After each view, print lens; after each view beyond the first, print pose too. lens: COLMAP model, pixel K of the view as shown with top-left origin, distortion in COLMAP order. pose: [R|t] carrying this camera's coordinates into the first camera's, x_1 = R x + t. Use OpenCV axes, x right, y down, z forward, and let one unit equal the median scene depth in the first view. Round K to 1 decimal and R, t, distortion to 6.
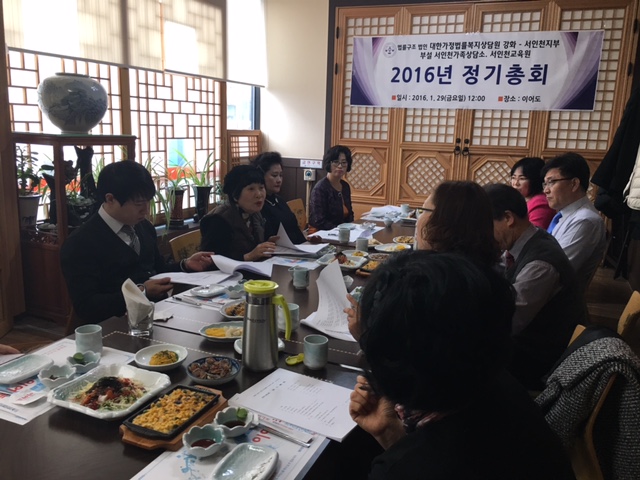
lens RADIAL K [[543.7, 0, 318.3], [0, 543.7, 239.5], [0, 0, 1]] dist [0.071451, -0.103691]
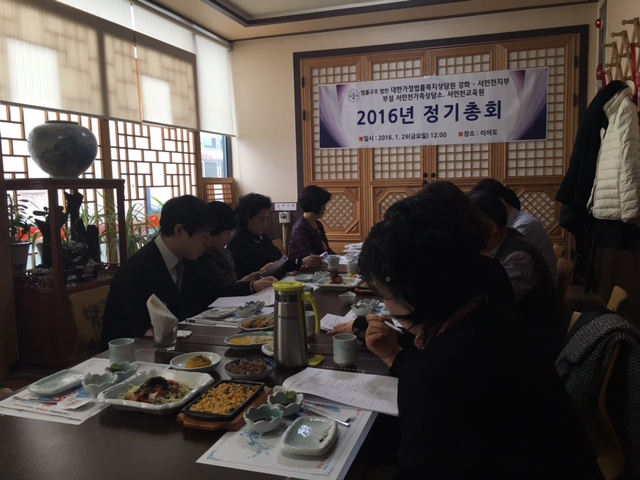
lens RADIAL K [[543.7, 0, 318.6], [0, 543.7, 239.8], [0, 0, 1]] dist [0.071451, -0.103691]
pose [[0.994925, -0.065573, 0.076318, -0.040134], [0.072995, 0.992414, -0.098923, 0.034863], [-0.069253, 0.103992, 0.992164, -0.019417]]
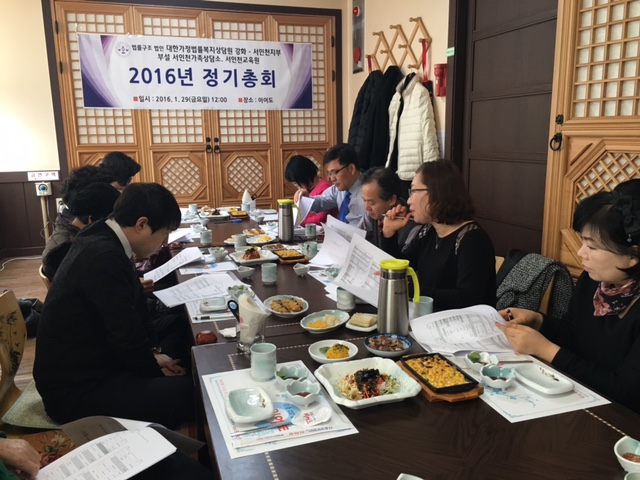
lens RADIAL K [[543.7, 0, 321.5], [0, 543.7, 237.9], [0, 0, 1]] dist [0.071451, -0.103691]
pose [[0.750303, -0.171614, 0.638431, -0.304674], [0.175806, 0.982741, 0.057555, -0.018760], [-0.637290, 0.069056, 0.767524, 0.071707]]
